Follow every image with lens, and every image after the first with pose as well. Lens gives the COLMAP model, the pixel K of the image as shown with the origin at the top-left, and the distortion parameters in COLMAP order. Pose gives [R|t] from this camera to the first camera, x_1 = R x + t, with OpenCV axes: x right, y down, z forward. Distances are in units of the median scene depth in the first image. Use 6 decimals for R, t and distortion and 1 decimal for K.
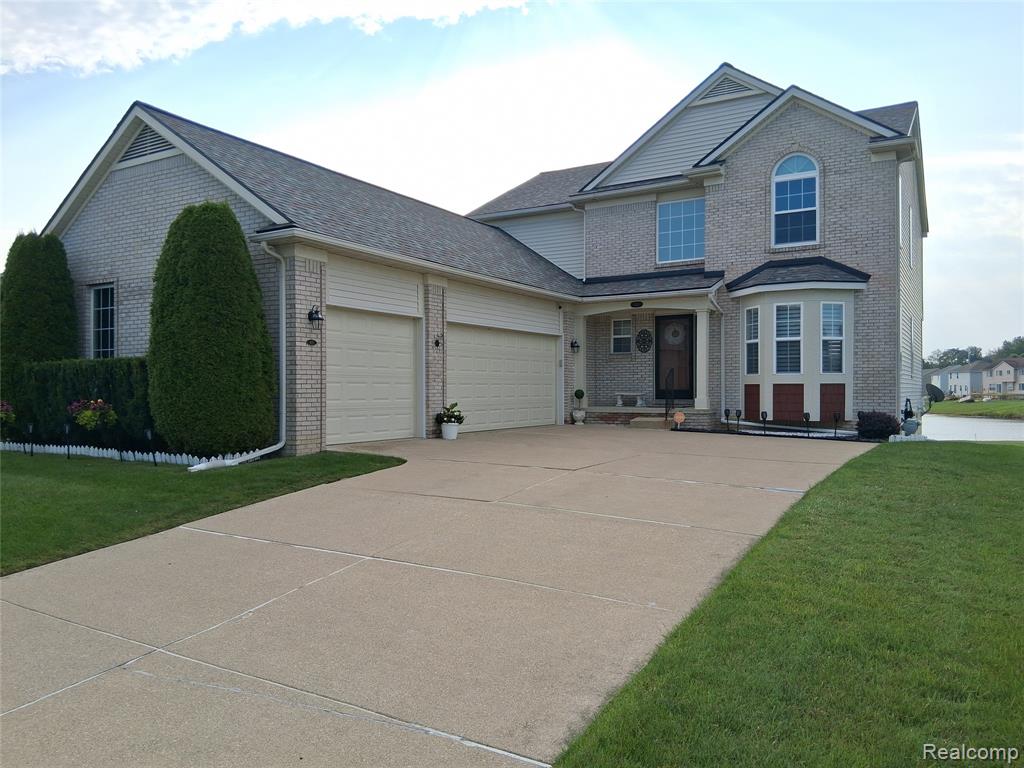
lens RADIAL K [[788.6, 0, 509.5], [0, 788.6, 383.2], [0, 0, 1]] dist [0.008504, -0.030263]
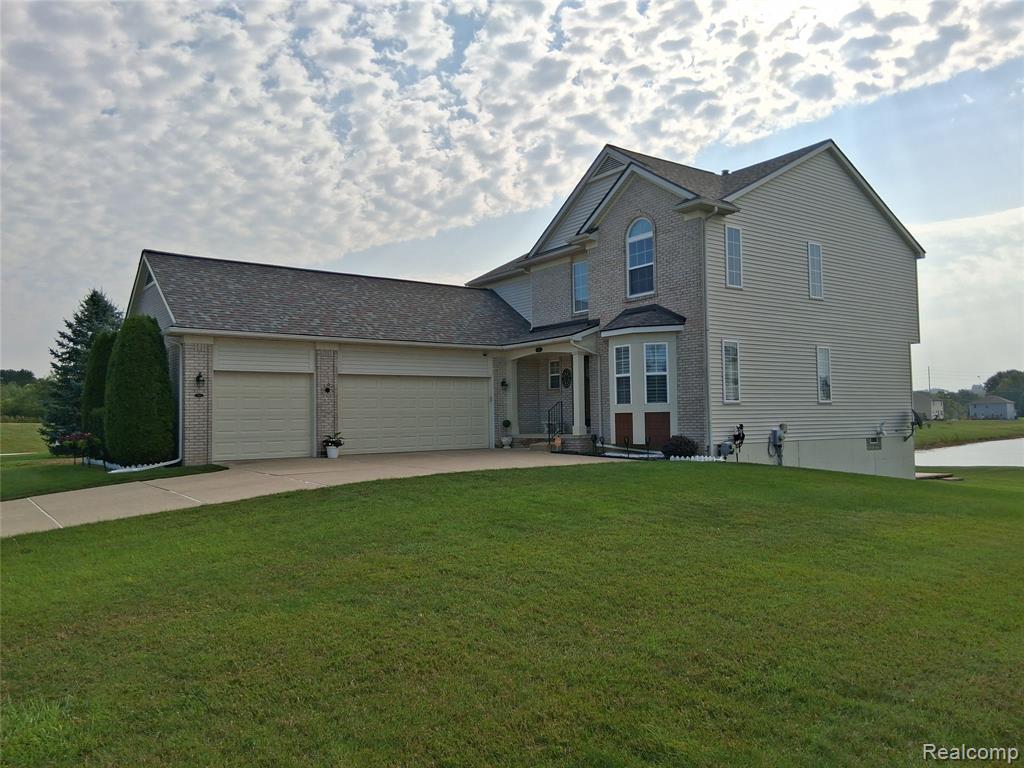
lens RADIAL K [[788.6, 0, 516.7], [0, 788.6, 386.8], [0, 0, 1]] dist [0.008504, -0.030263]
pose [[0.930155, -0.031860, -0.365781, 0.622167], [0.020301, 0.999167, -0.035405, 0.000281], [0.366605, 0.025507, 0.930027, -0.164868]]
